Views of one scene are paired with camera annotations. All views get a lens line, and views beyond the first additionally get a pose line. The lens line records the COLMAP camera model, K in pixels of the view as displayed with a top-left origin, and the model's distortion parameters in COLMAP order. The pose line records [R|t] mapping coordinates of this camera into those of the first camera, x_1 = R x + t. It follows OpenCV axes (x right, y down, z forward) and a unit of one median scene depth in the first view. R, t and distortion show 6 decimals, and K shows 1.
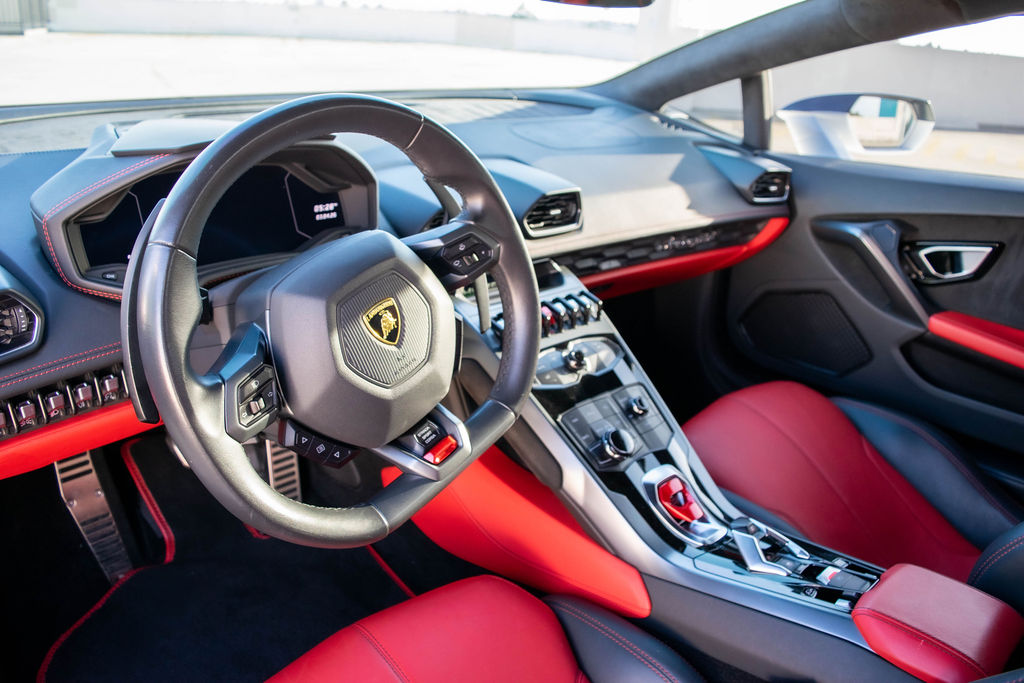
lens RADIAL K [[802.7, 0, 507.4], [0, 802.7, 345.8], [0, 0, 1]] dist [-0.079746, 0.008328]
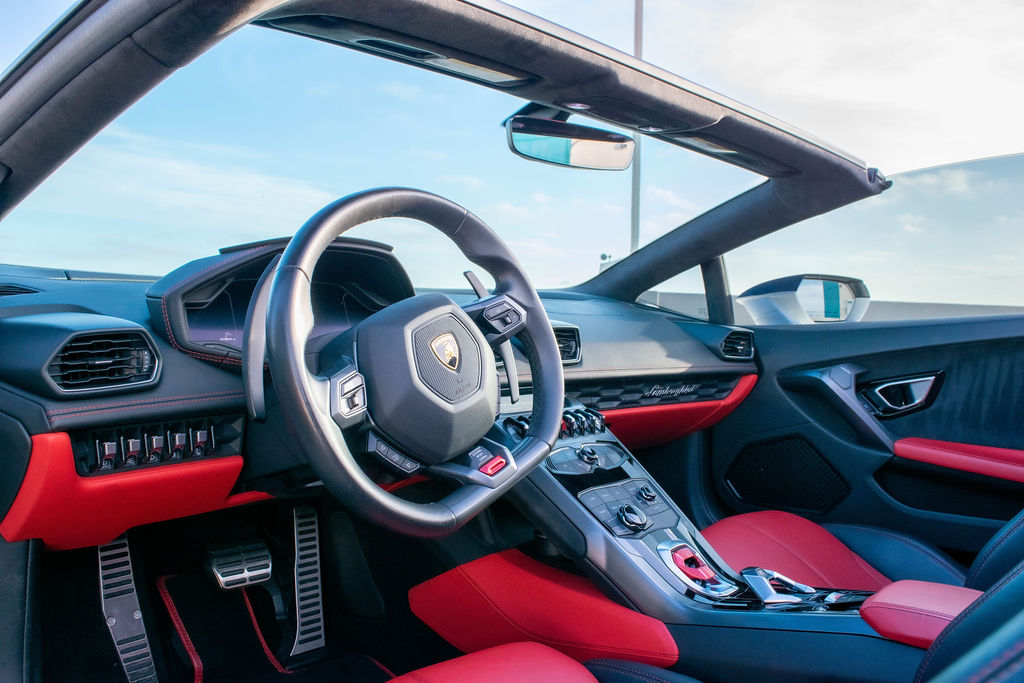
lens RADIAL K [[802.7, 0, 513.1], [0, 802.7, 334.9], [0, 0, 1]] dist [-0.079746, 0.008328]
pose [[0.998423, -0.033349, 0.045153, -0.056110], [0.046616, 0.940706, -0.336003, 0.198397], [-0.031271, 0.337579, 0.940778, -0.103166]]
